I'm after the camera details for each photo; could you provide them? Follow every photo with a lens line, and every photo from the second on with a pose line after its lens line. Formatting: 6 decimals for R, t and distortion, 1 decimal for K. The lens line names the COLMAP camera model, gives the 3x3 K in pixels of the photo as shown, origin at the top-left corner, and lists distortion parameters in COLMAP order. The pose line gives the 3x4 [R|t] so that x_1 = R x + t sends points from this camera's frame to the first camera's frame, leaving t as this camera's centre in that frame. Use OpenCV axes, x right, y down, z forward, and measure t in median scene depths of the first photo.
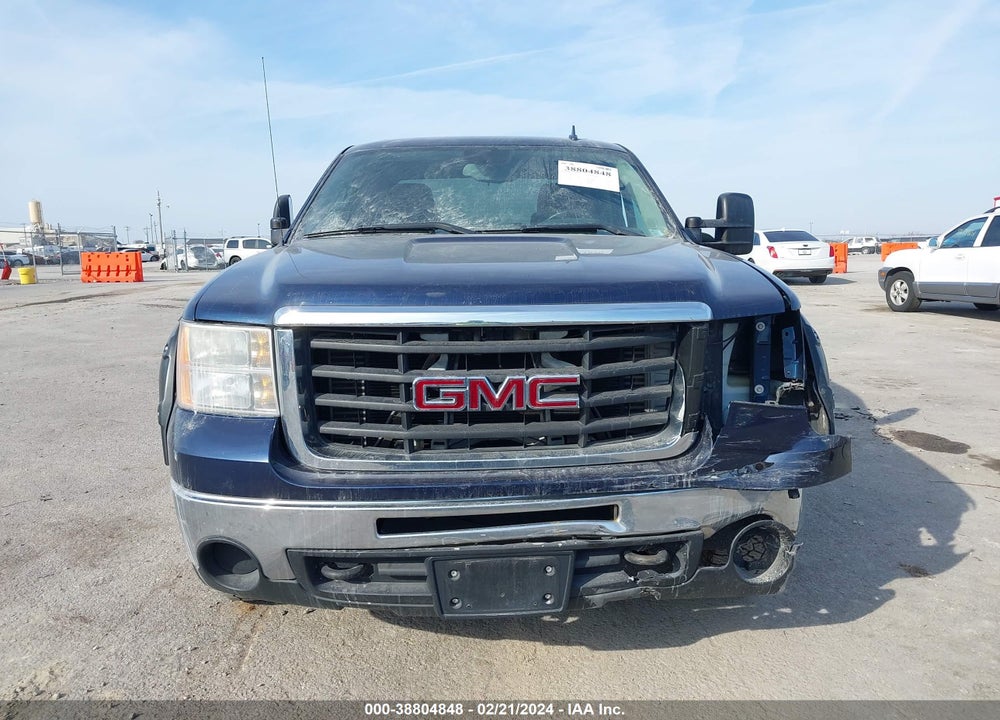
lens RADIAL K [[748.9, 0, 480.5], [0, 748.9, 360.6], [0, 0, 1]] dist [0.087405, -0.001165]
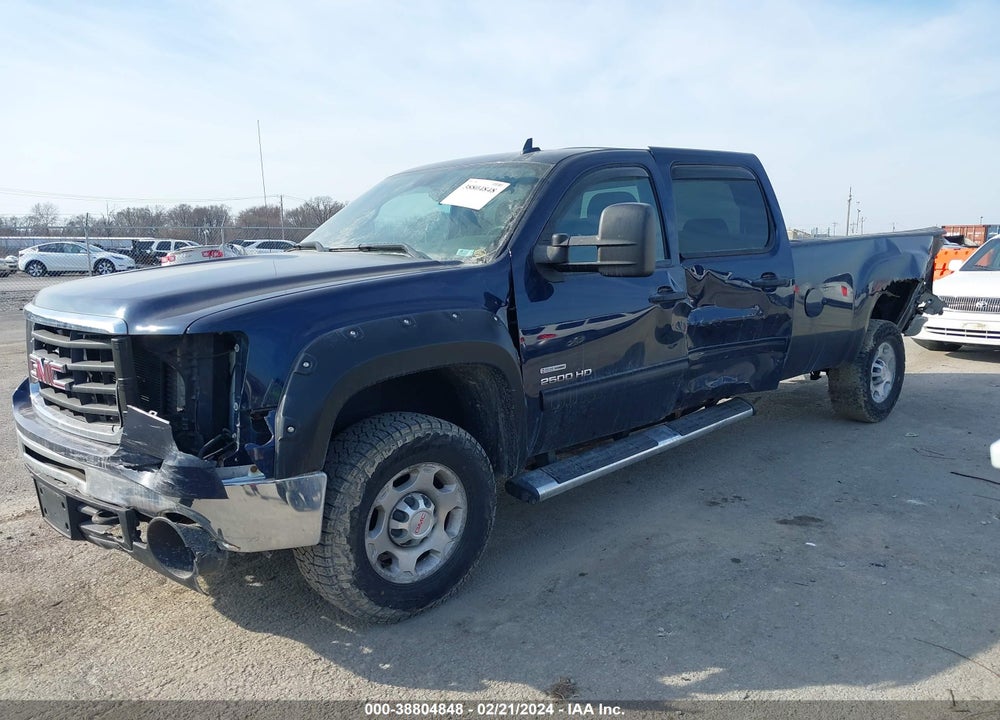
lens RADIAL K [[789.8, 0, 500.0], [0, 789.8, 360.0], [0, 0, 1]] dist [0.039751, -0.078540]
pose [[0.671172, 0.112829, -0.732665, 1.638778], [-0.114742, 0.992250, 0.047694, -0.143471], [0.732368, 0.052056, 0.678917, 0.586060]]
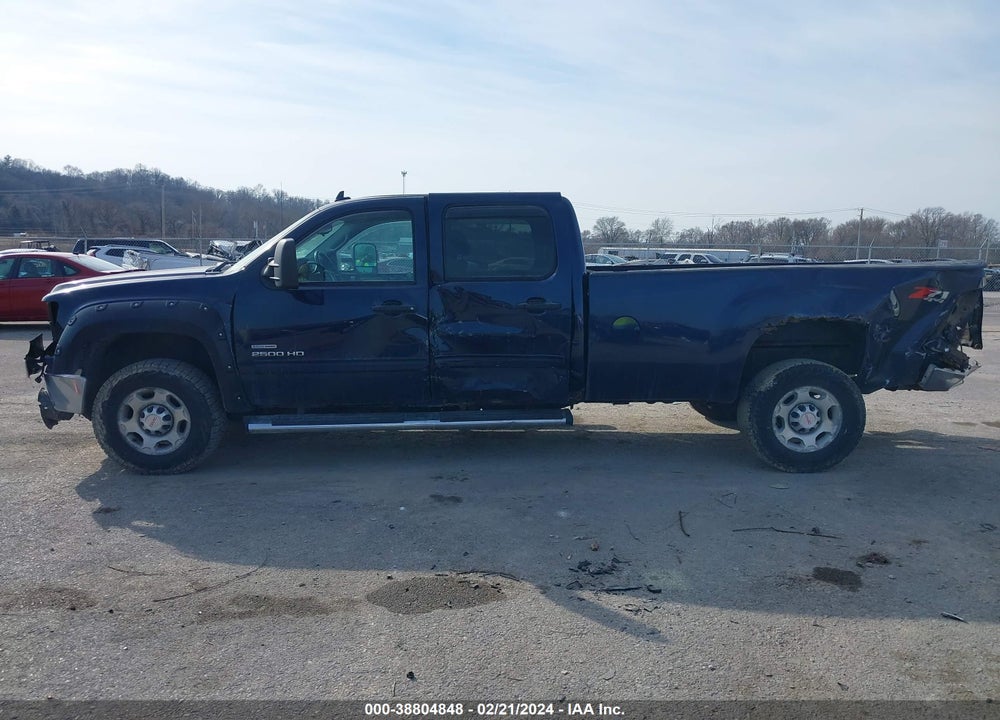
lens RADIAL K [[789.8, 0, 500.0], [0, 789.8, 360.0], [0, 0, 1]] dist [0.039751, -0.078540]
pose [[0.007210, 0.143527, -0.989620, 3.000545], [-0.171781, 0.975112, 0.140172, -0.498258], [0.985109, 0.168988, 0.031686, 2.443260]]
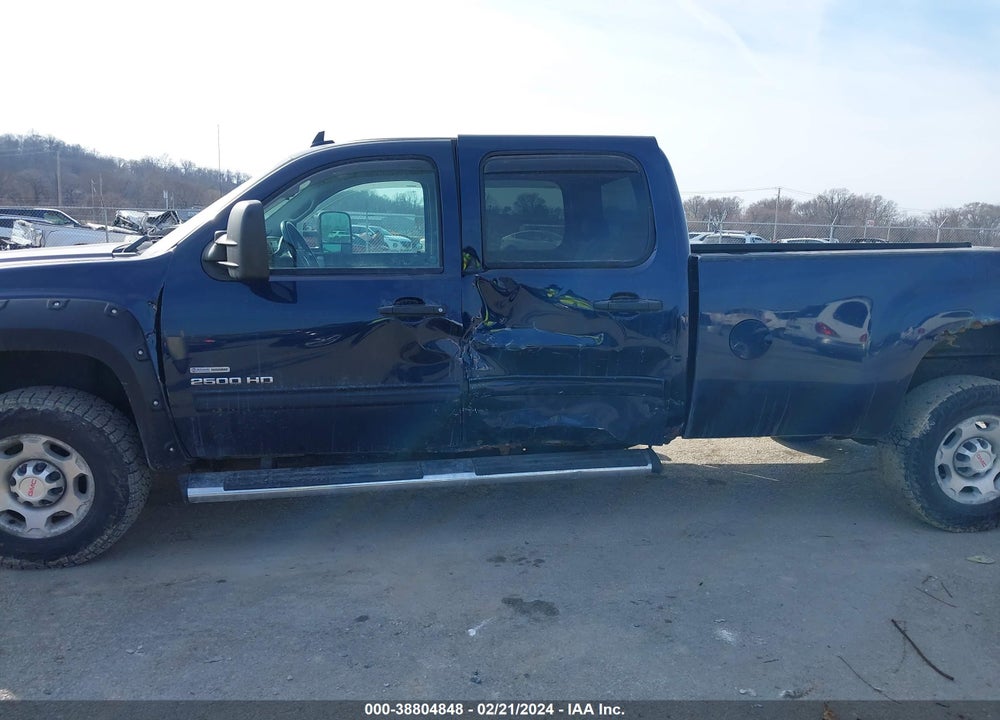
lens RADIAL K [[785.2, 0, 505.0], [0, 785.2, 376.4], [0, 0, 1]] dist [0.001554, 0.012655]
pose [[0.114524, 0.193794, -0.974335, 2.140689], [-0.181392, 0.968379, 0.171288, -0.430254], [0.976720, 0.157120, 0.146055, 2.136120]]
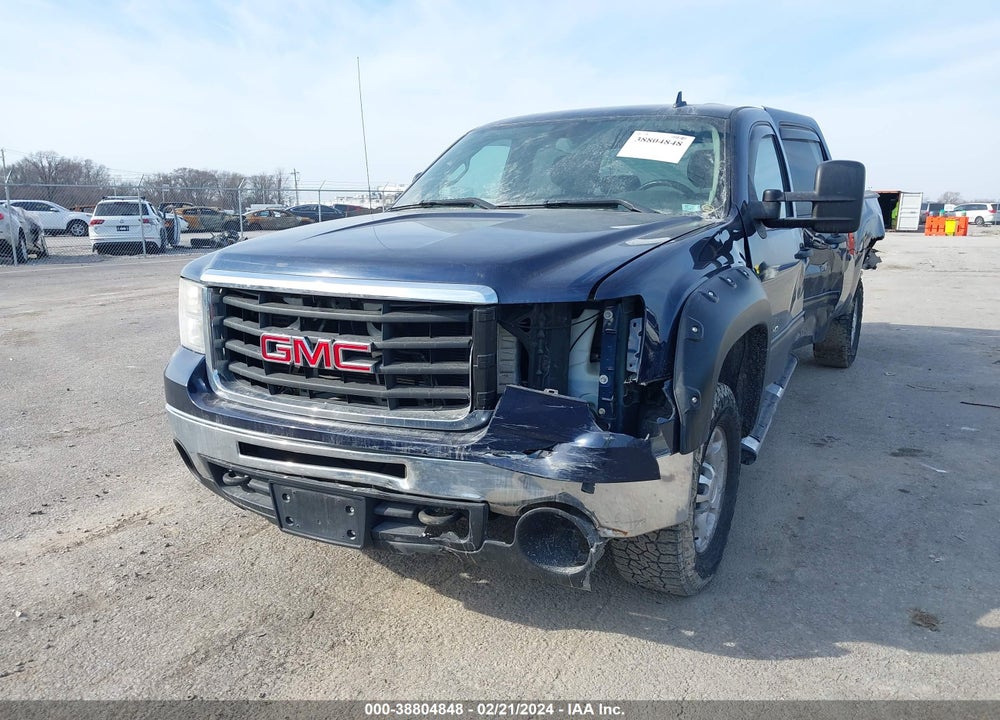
lens RADIAL K [[782.6, 0, 500.0], [0, 782.6, 360.0], [0, 0, 1]] dist [0.020647, -0.008227]
pose [[0.860462, 0.104310, -0.498723, 0.856468], [-0.082346, 0.994422, 0.065914, -0.048121], [0.502816, -0.015648, 0.864252, 0.082524]]
